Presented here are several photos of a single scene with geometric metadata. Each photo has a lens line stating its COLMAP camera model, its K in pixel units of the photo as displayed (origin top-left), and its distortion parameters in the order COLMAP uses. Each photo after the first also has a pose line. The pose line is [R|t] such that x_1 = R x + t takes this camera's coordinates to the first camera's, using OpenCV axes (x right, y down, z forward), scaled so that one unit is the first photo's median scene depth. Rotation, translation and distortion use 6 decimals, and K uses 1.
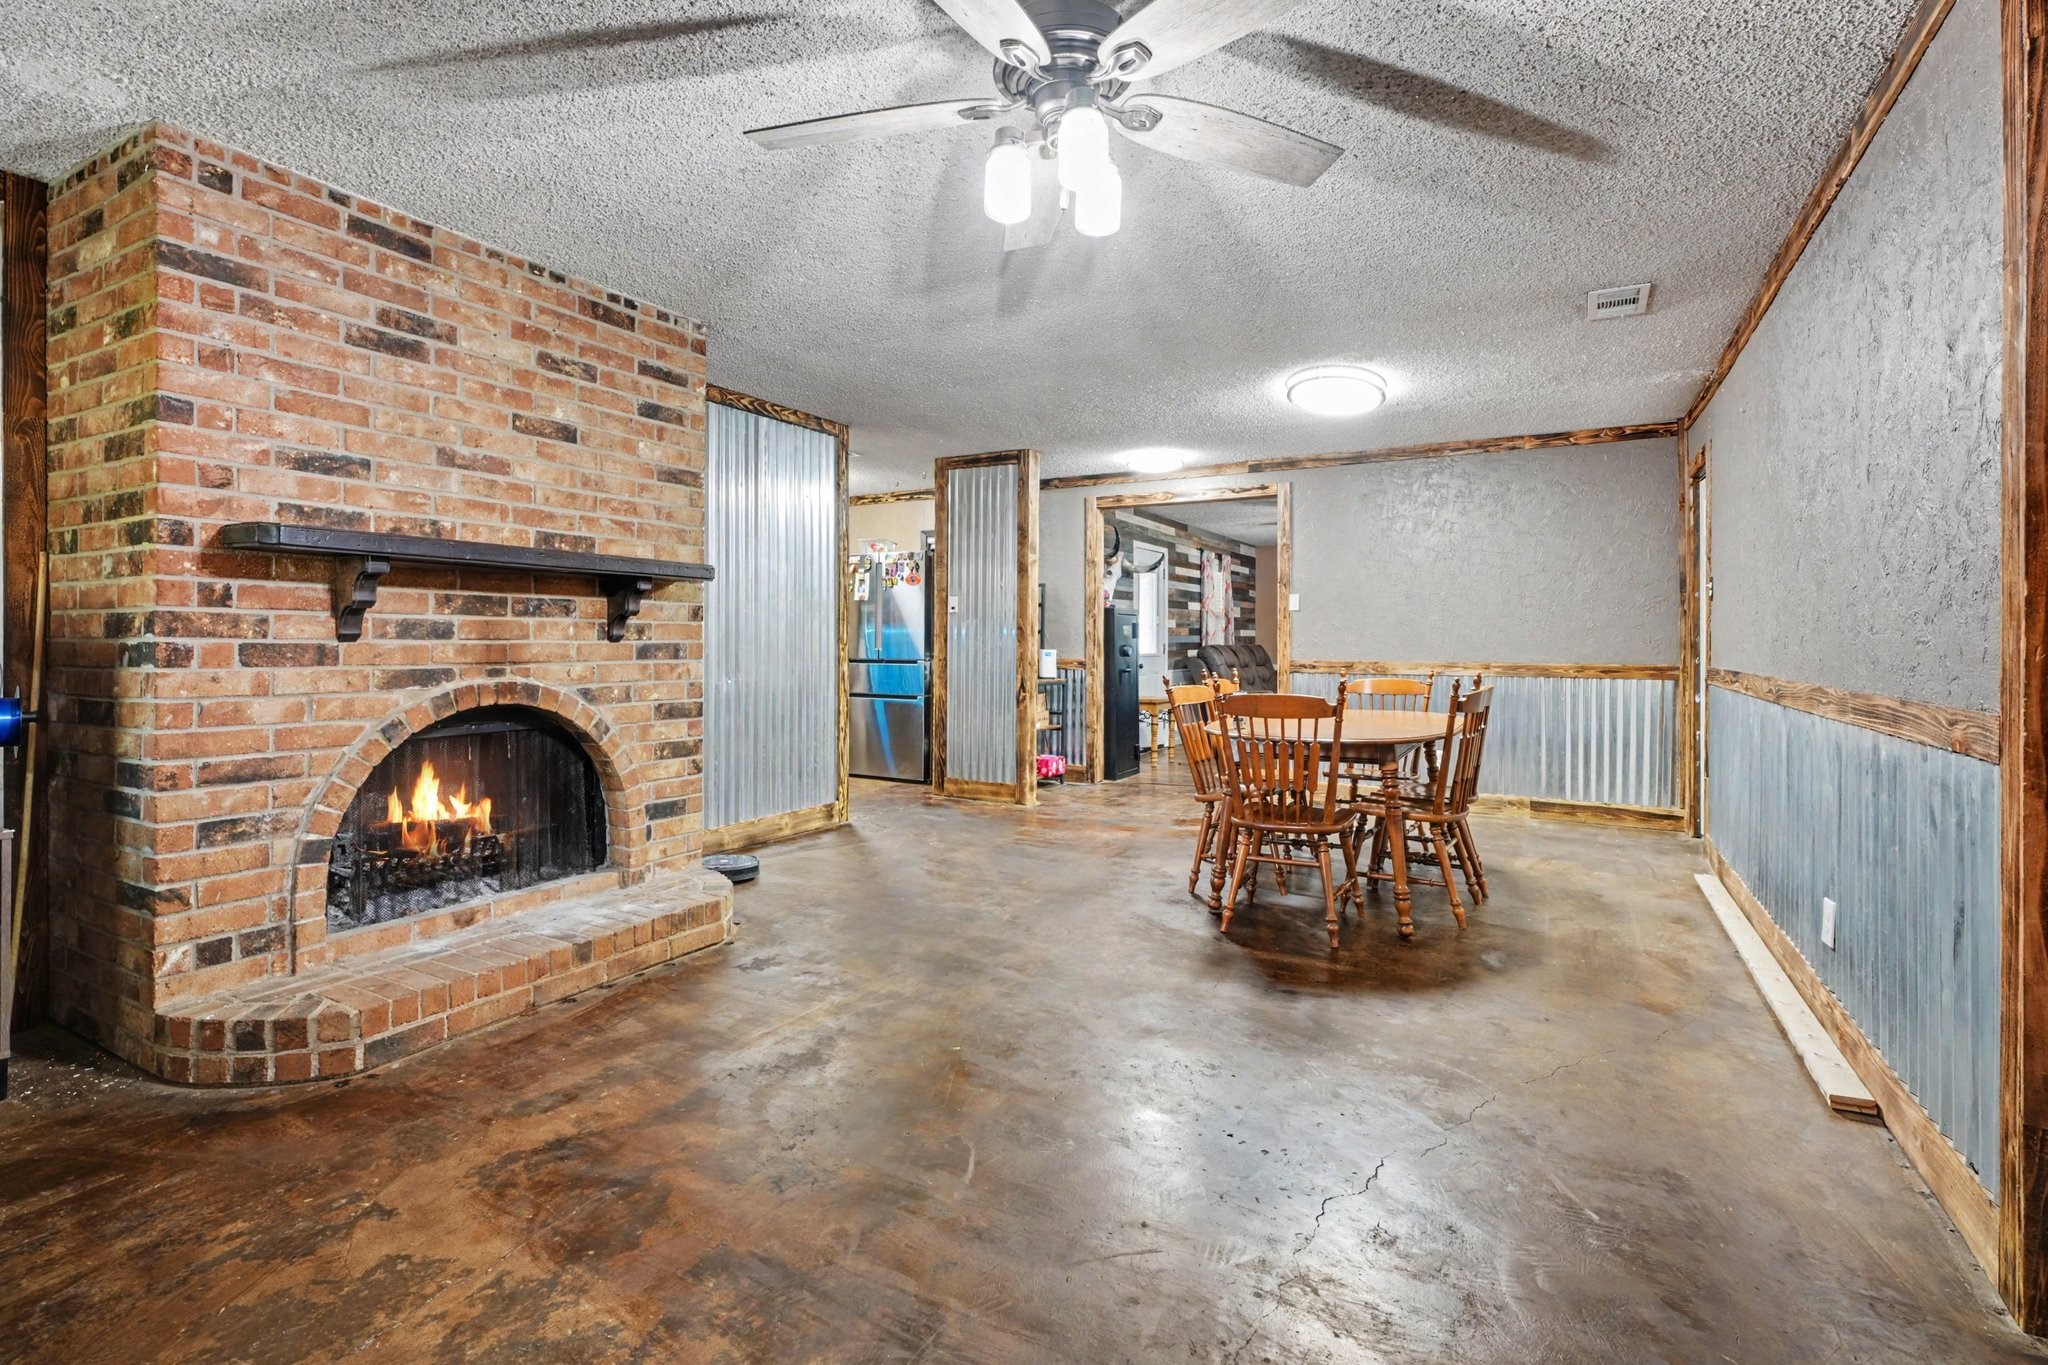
lens RADIAL K [[955.5, 0, 1023.7], [0, 955.5, 641.3], [0, 0, 1]] dist [-0.000337, 0.001150]
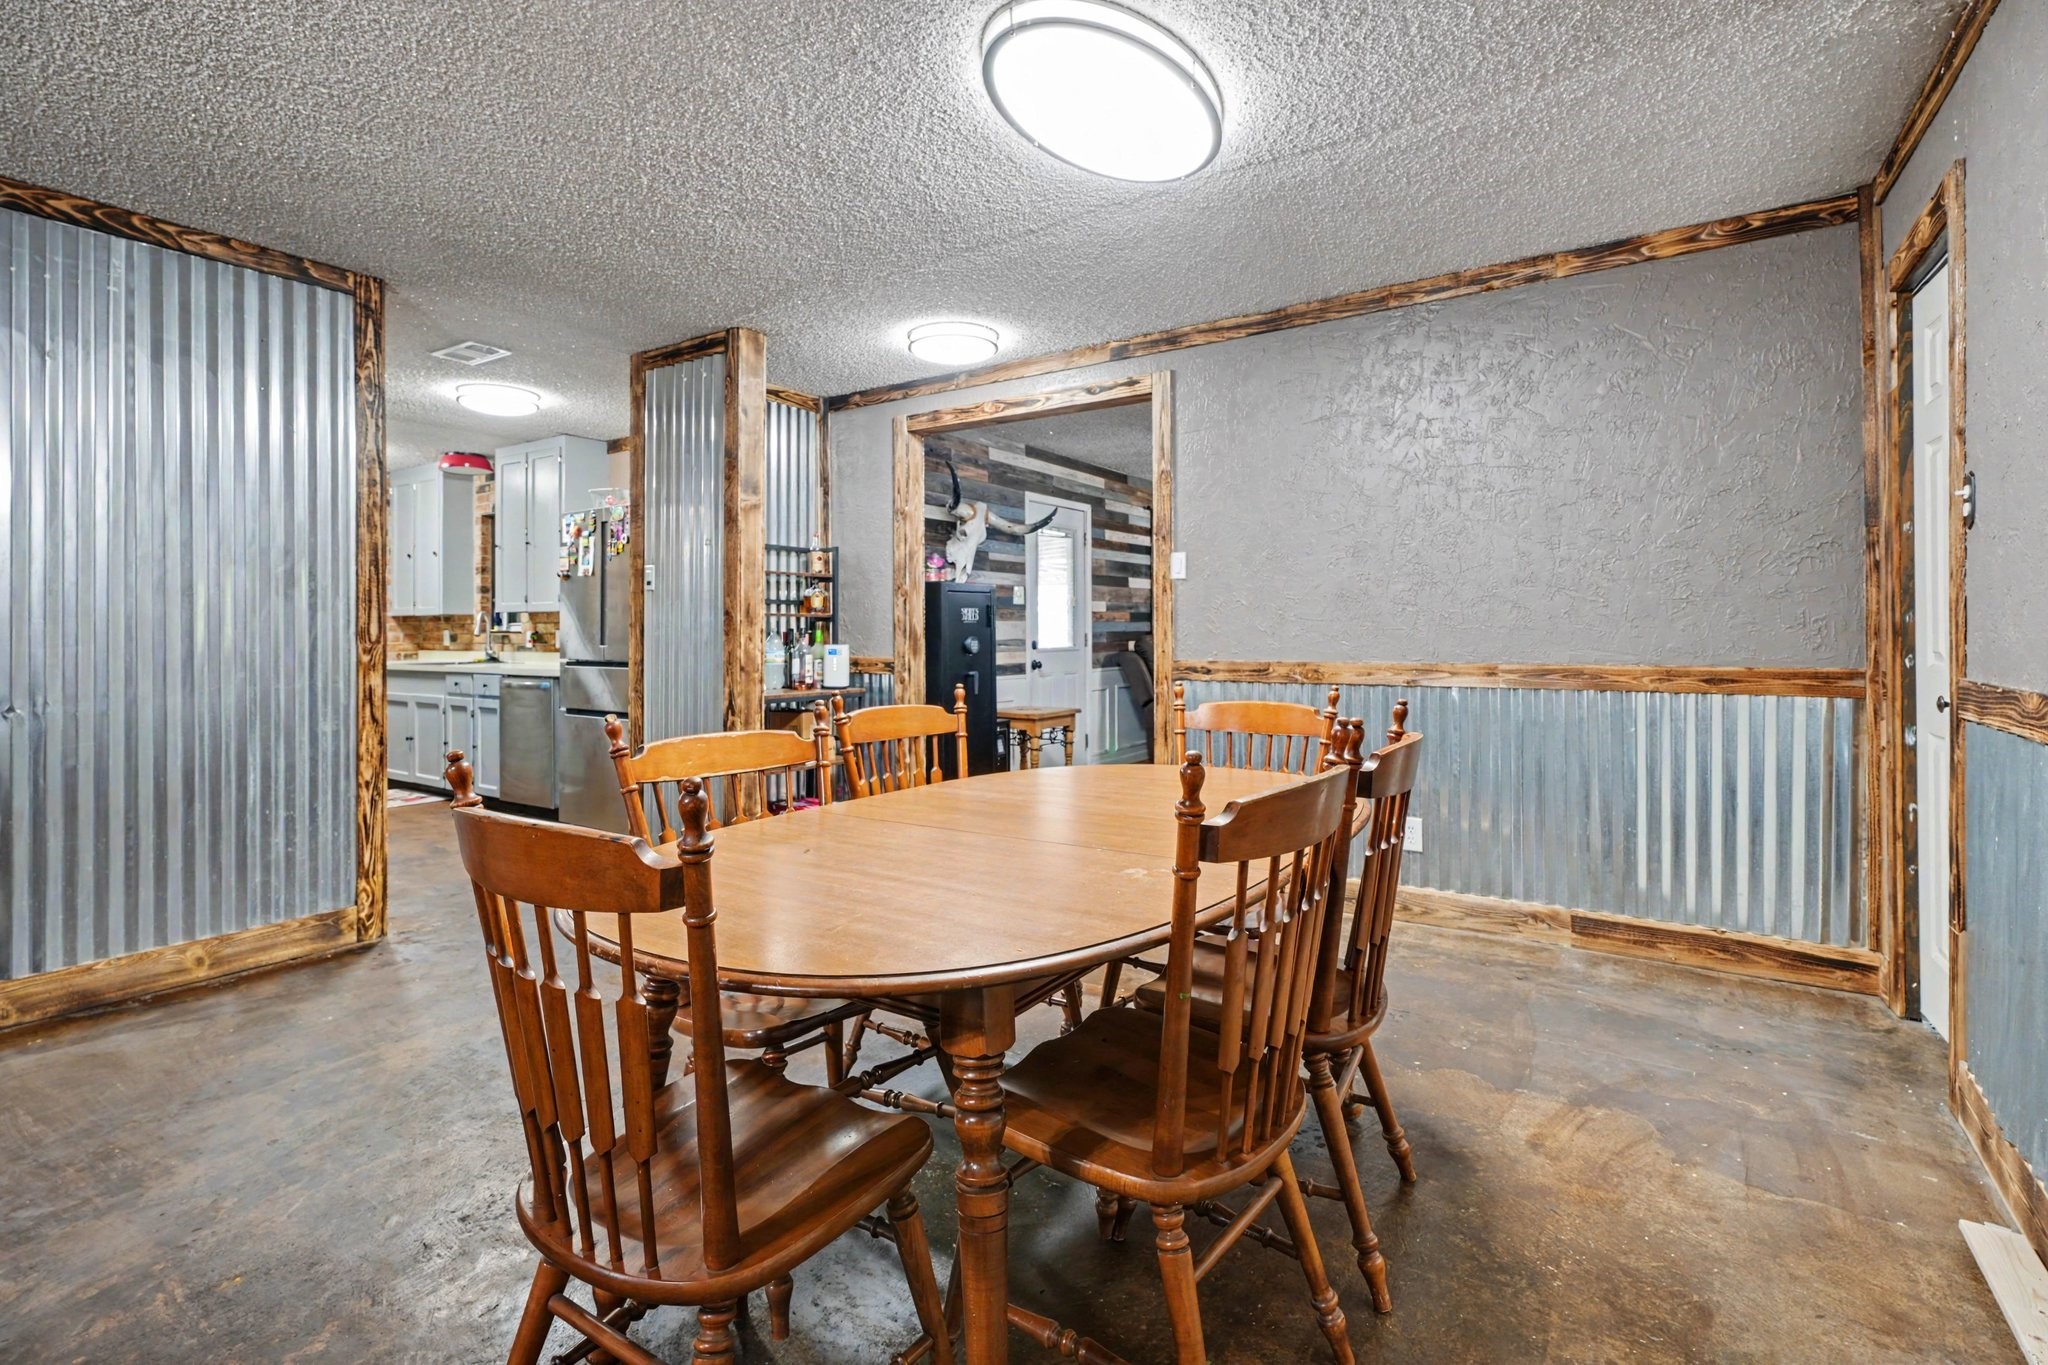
lens RADIAL K [[955.5, 0, 1020.7], [0, 955.5, 633.9], [0, 0, 1]] dist [-0.000337, 0.001150]
pose [[0.996737, -0.009882, -0.080116, 0.268779], [0.010161, 0.999944, 0.003074, 0.000281], [0.080082, -0.003878, 0.996781, 0.441403]]
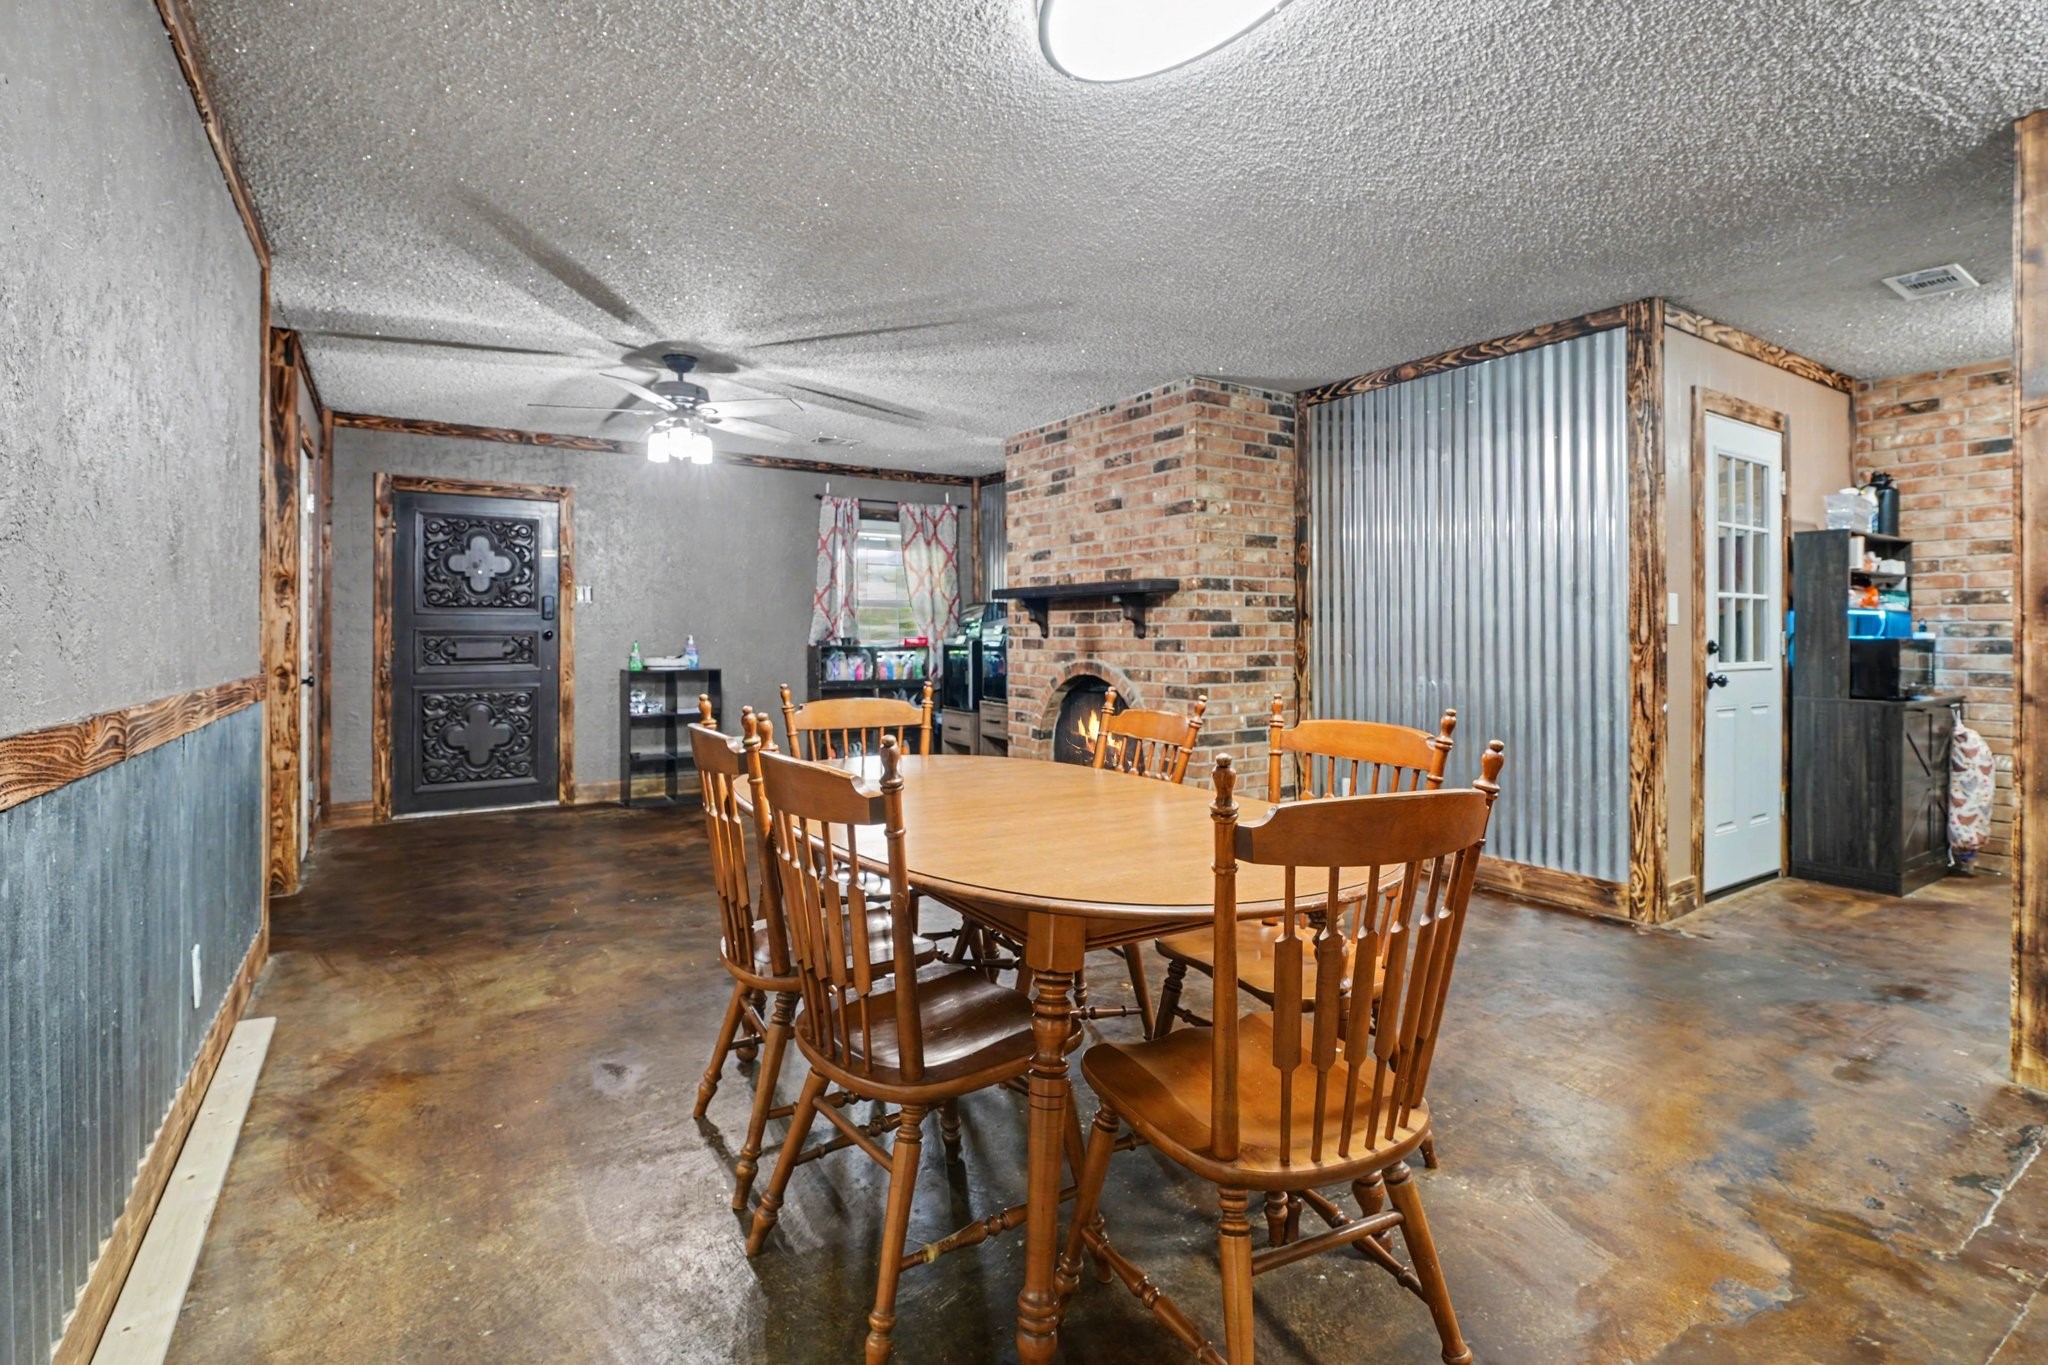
lens RADIAL K [[955.5, 0, 1013.1], [0, 955.5, 634.9], [0, 0, 1]] dist [-0.000337, 0.001150]
pose [[-0.467685, -0.001386, -0.883894, 0.582600], [0.000491, 0.999998, -0.001828, -0.001458], [0.883895, -0.001289, -0.467684, 0.943569]]
